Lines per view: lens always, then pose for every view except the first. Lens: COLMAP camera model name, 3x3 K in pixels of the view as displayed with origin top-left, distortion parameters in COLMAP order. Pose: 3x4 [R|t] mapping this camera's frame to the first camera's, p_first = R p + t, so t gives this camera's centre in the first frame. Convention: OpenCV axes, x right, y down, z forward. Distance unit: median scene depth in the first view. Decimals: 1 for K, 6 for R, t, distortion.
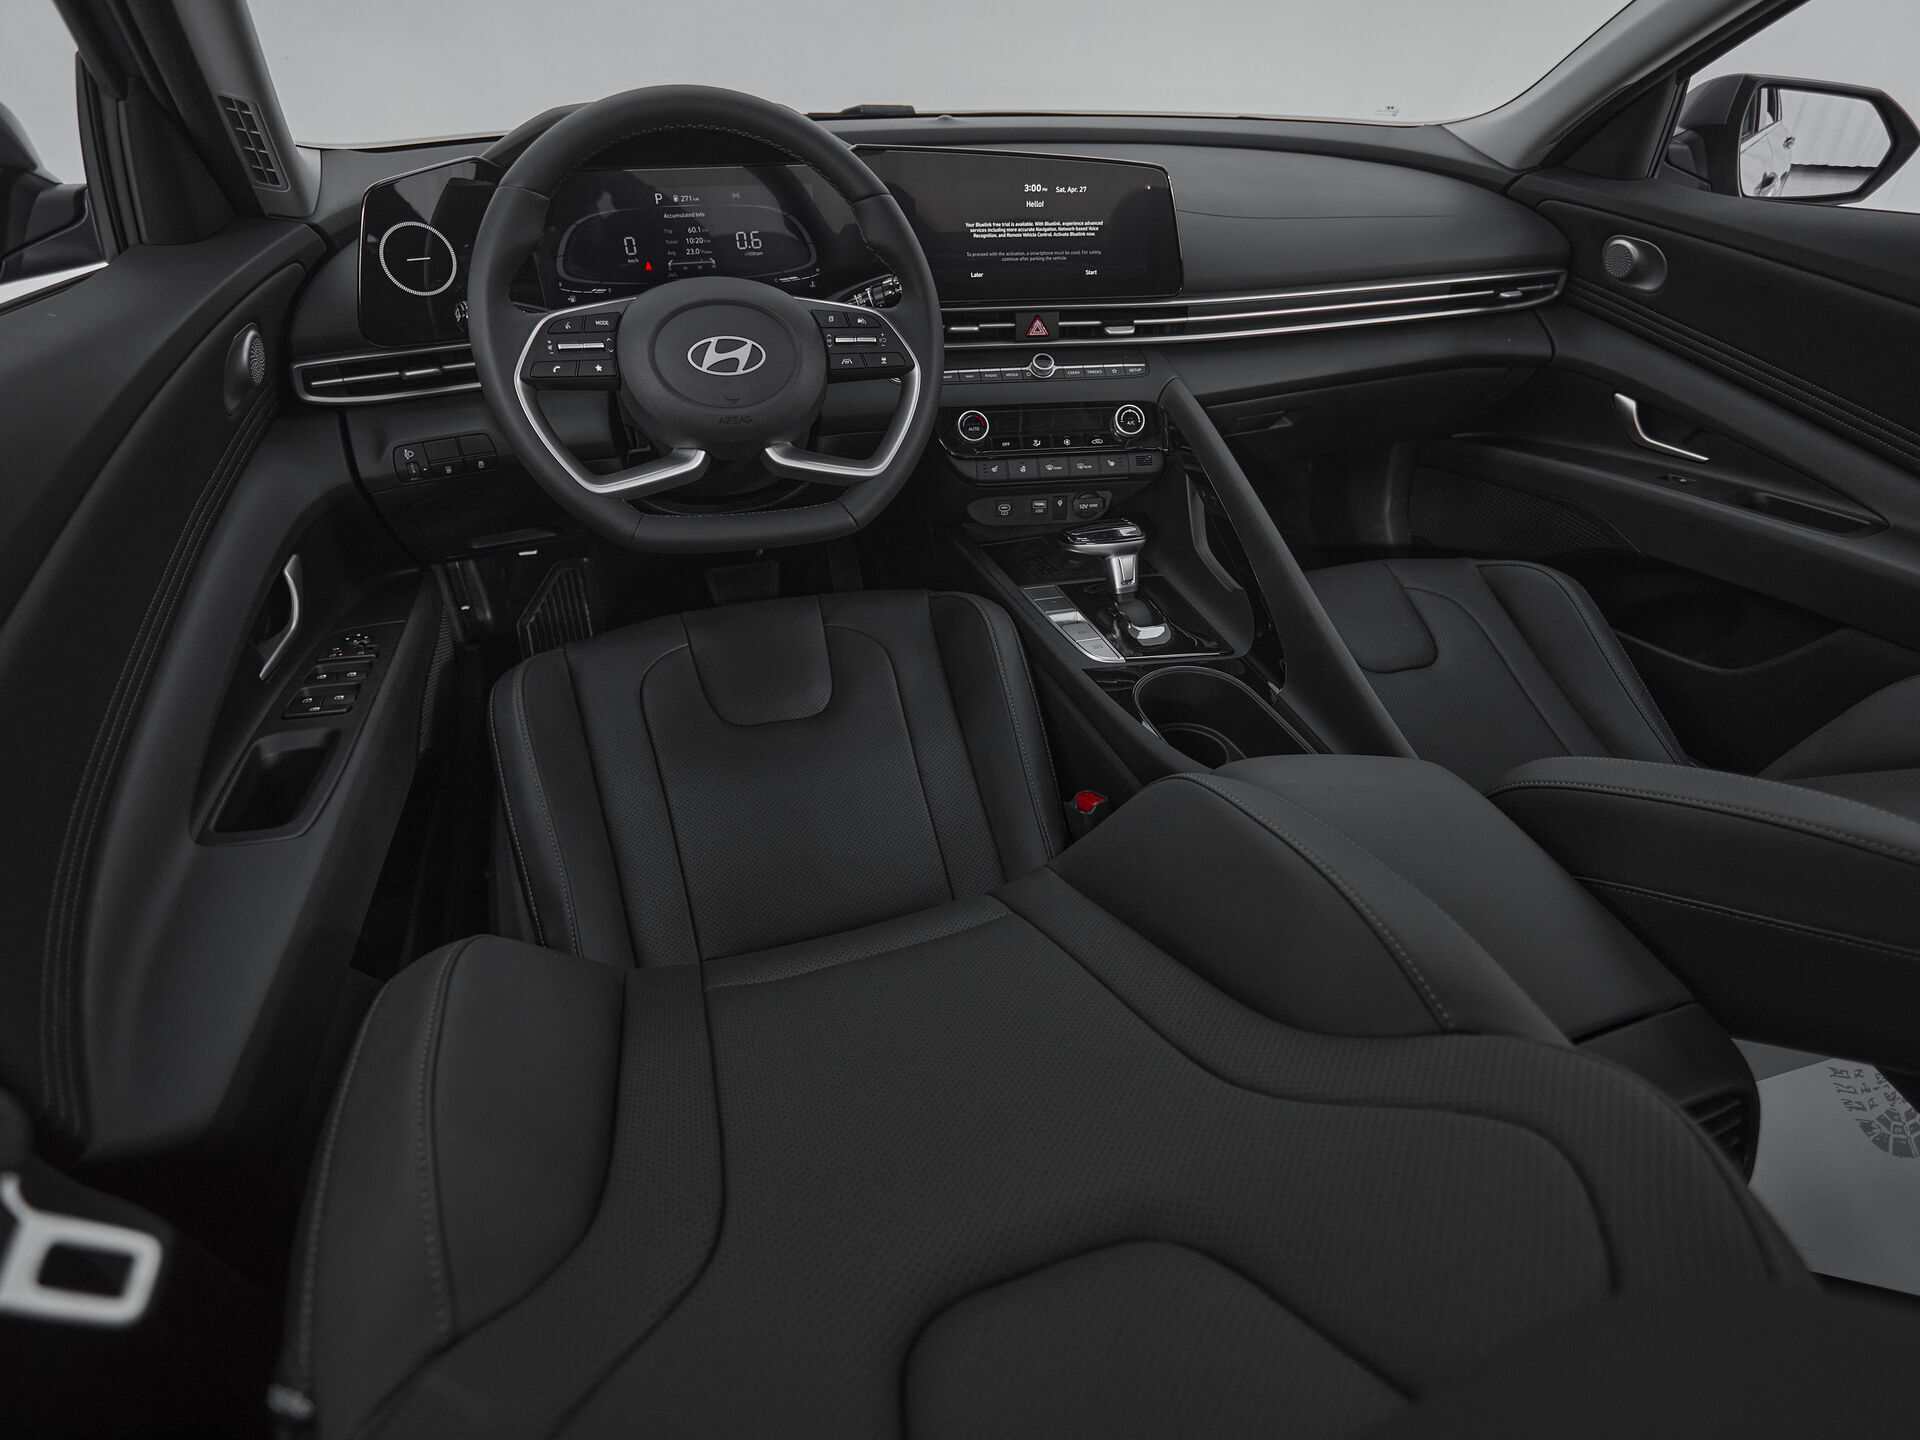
lens RADIAL K [[1039.2, 0, 1004.2], [0, 1039.2, 733.5], [0, 0, 1]] dist [0.002573, -0.003282]
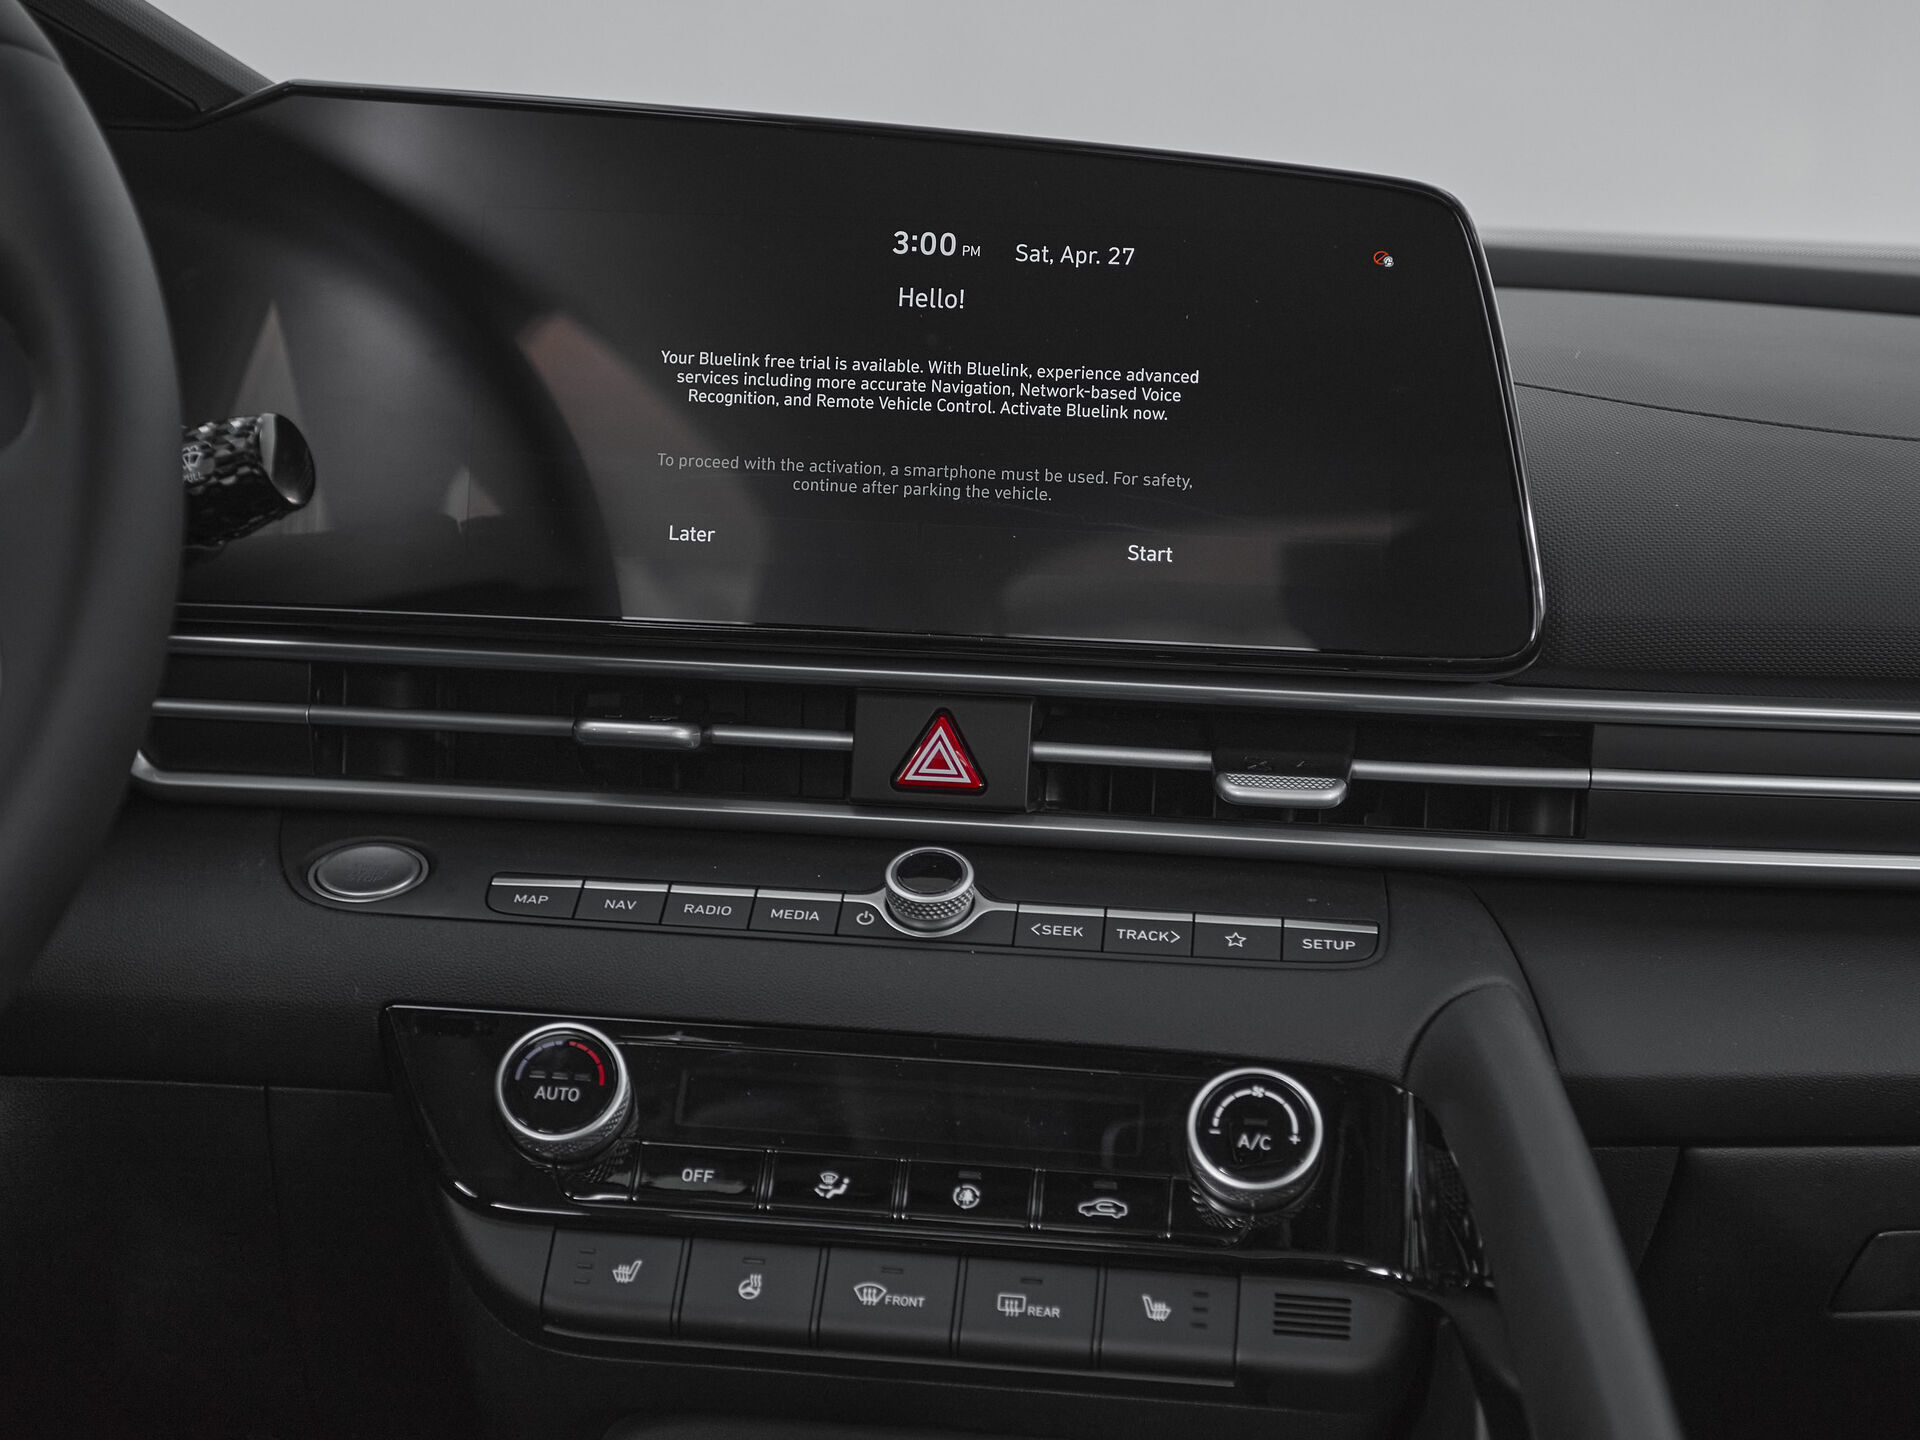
lens RADIAL K [[3249.0, 0, 968.7], [0, 3249.0, 734.8], [0, 0, 1]] dist [0.059356, 0.000000]
pose [[0.957055, 0.047931, -0.285916, 0.265545], [-0.185042, 0.860205, -0.475191, -0.030347], [0.223170, 0.507690, 0.832133, 0.367193]]
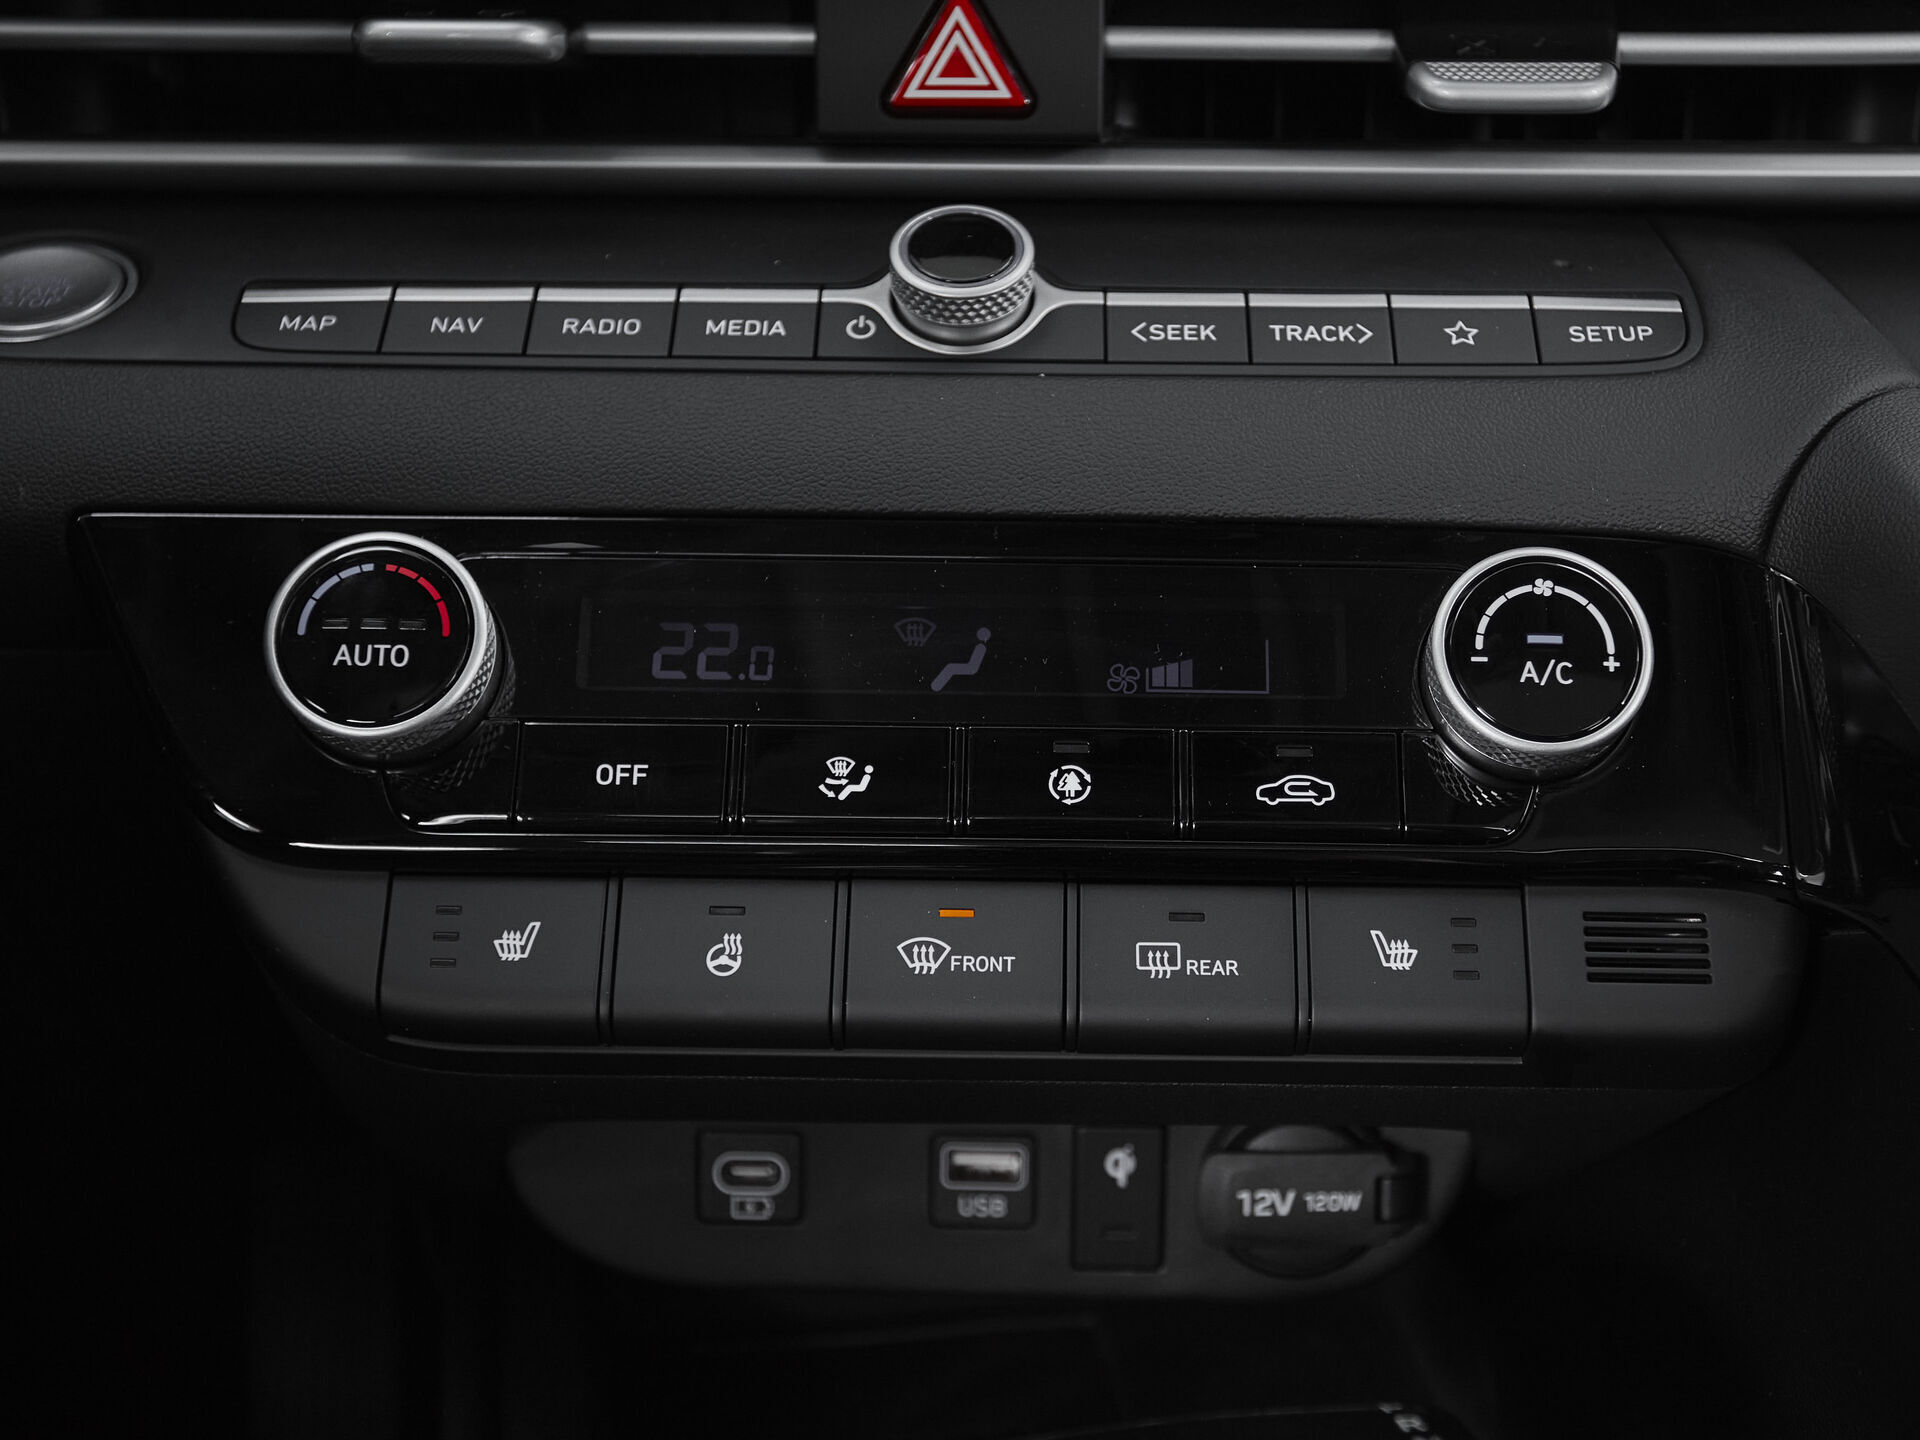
lens RADIAL K [[2505.4, 0, 1043.1], [0, 2505.4, 754.6], [0, 0, 1]] dist [0.015539, 0.000000]
pose [[0.980327, 0.051606, -0.190515, 0.123141], [-0.103242, 0.956717, -0.272093, -0.197881], [0.168227, 0.286409, 0.943223, 0.701475]]
